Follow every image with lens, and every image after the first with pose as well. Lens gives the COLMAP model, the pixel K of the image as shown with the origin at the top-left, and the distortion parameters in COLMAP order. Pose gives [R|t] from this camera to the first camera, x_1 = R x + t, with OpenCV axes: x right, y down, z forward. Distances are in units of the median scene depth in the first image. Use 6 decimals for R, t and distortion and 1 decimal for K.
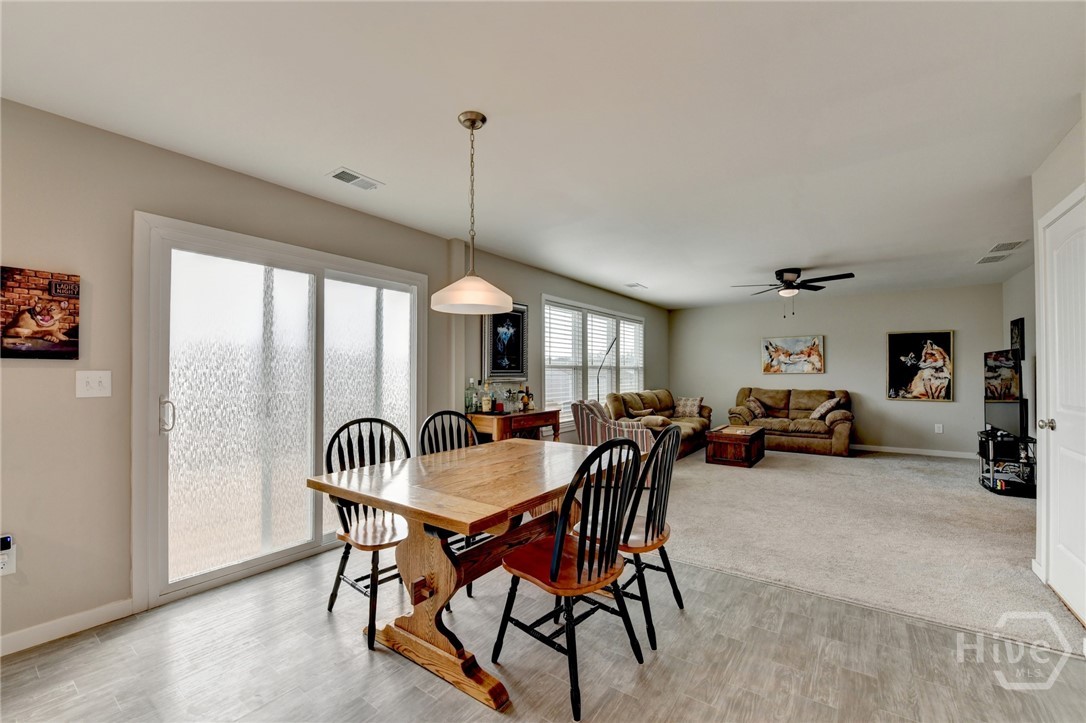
lens RADIAL K [[443.8, 0, 542.7], [0, 443.8, 368.6], [0, 0, 1]] dist [-0.016004, -0.001086]
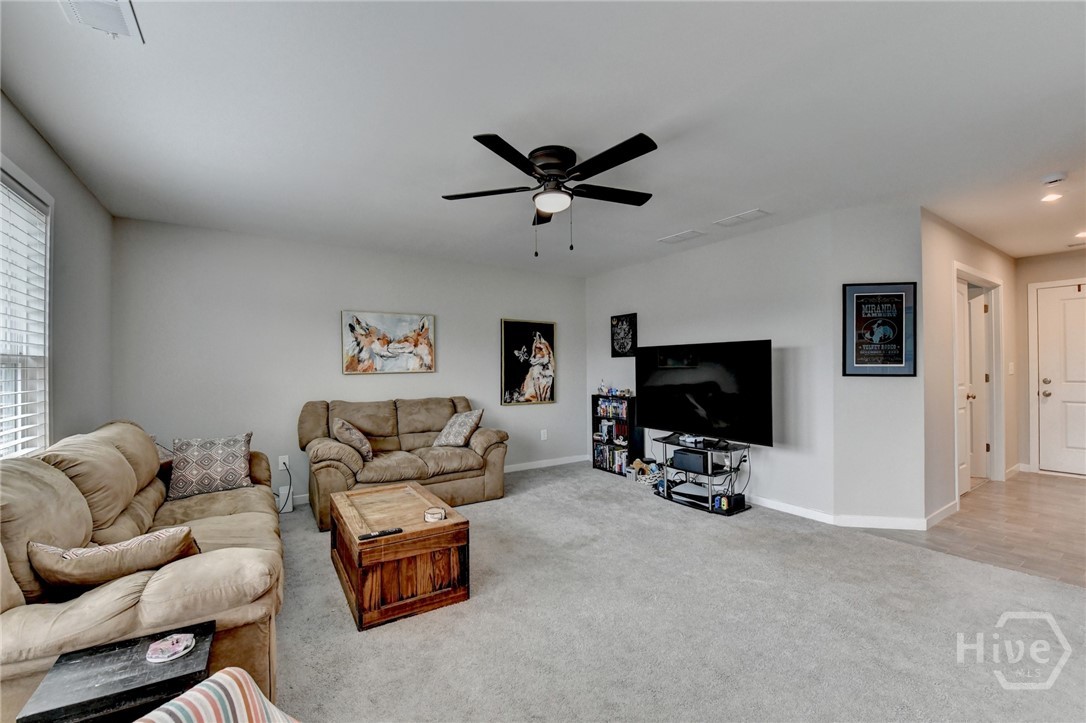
lens RADIAL K [[443.8, 0, 540.4], [0, 443.8, 364.3], [0, 0, 1]] dist [-0.016004, -0.001086]
pose [[0.369822, 0.007364, 0.929073, 0.085856], [0.000127, 0.999968, -0.007976, 0.004319], [-0.929102, 0.003068, 0.369810, 0.657478]]
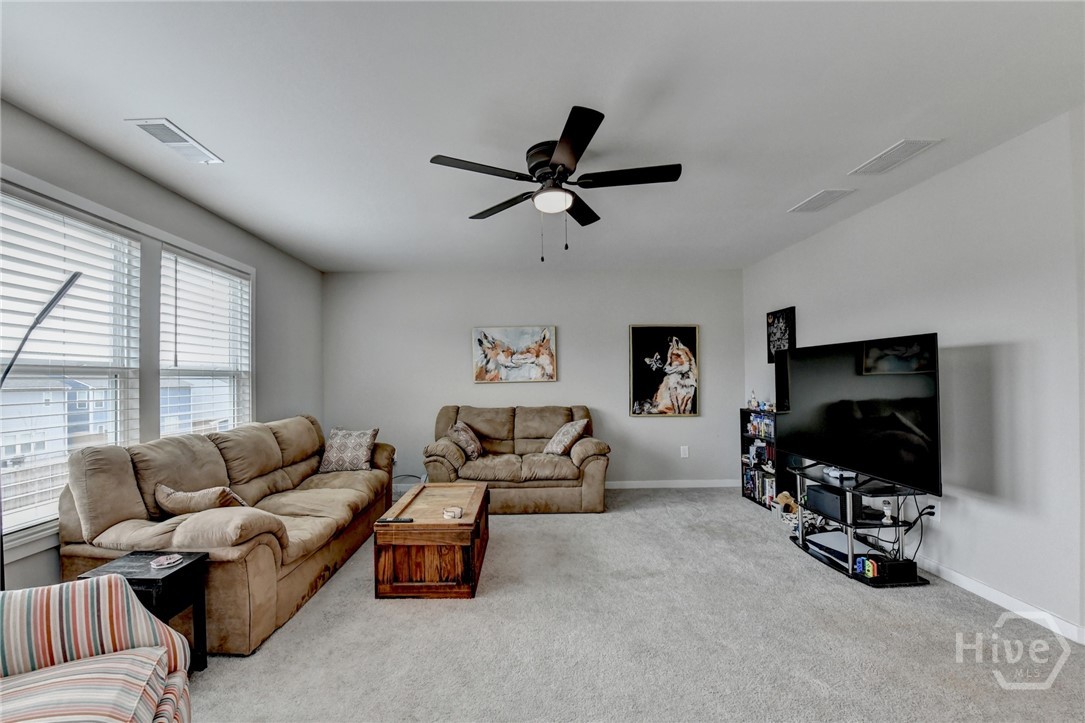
lens RADIAL K [[443.3, 0, 523.3], [0, 443.3, 374.5], [0, 0, 1]] dist [-0.016004, -0.001086]
pose [[0.809653, -0.000015, 0.586909, 0.211160], [0.003926, 0.999978, -0.005390, 0.003811], [-0.586896, 0.006668, 0.809635, 0.515656]]
